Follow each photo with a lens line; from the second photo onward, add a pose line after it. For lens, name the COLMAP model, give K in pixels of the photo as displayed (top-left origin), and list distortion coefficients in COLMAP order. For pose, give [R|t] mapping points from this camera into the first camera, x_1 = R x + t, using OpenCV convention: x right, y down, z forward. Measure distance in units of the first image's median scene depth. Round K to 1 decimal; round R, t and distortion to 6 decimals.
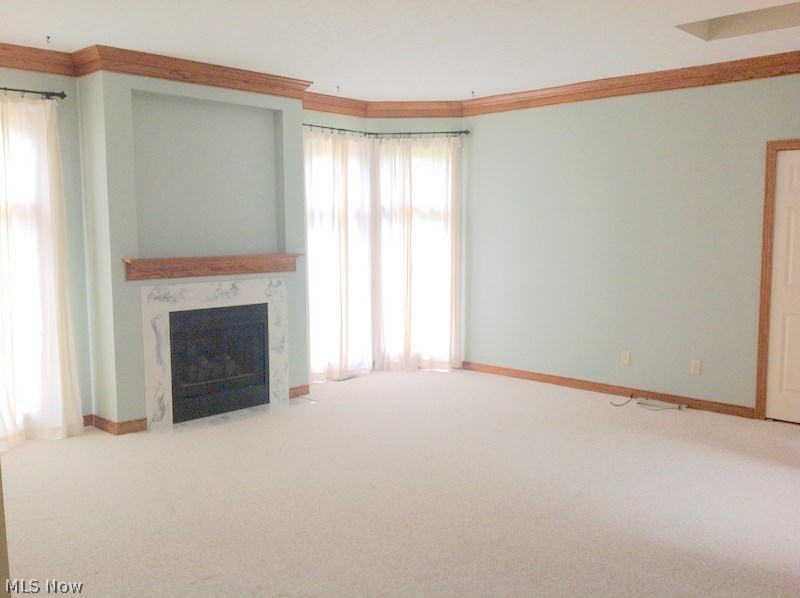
lens RADIAL K [[776.6, 0, 400.0], [0, 776.6, 299.0], [0, 0, 1]] dist [0.114552, 0.002734]
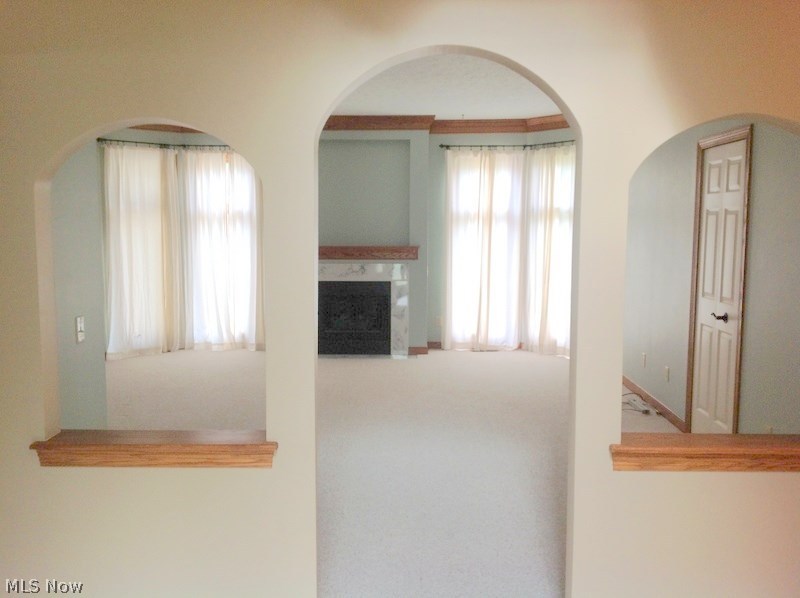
lens RADIAL K [[776.6, 0, 400.0], [0, 776.6, 299.0], [0, 0, 1]] dist [0.114552, 0.002734]
pose [[0.661125, 0.078430, -0.746165, 0.836561], [-0.073350, 0.996514, 0.039753, -0.019036], [0.746682, 0.028450, 0.664573, 0.101632]]
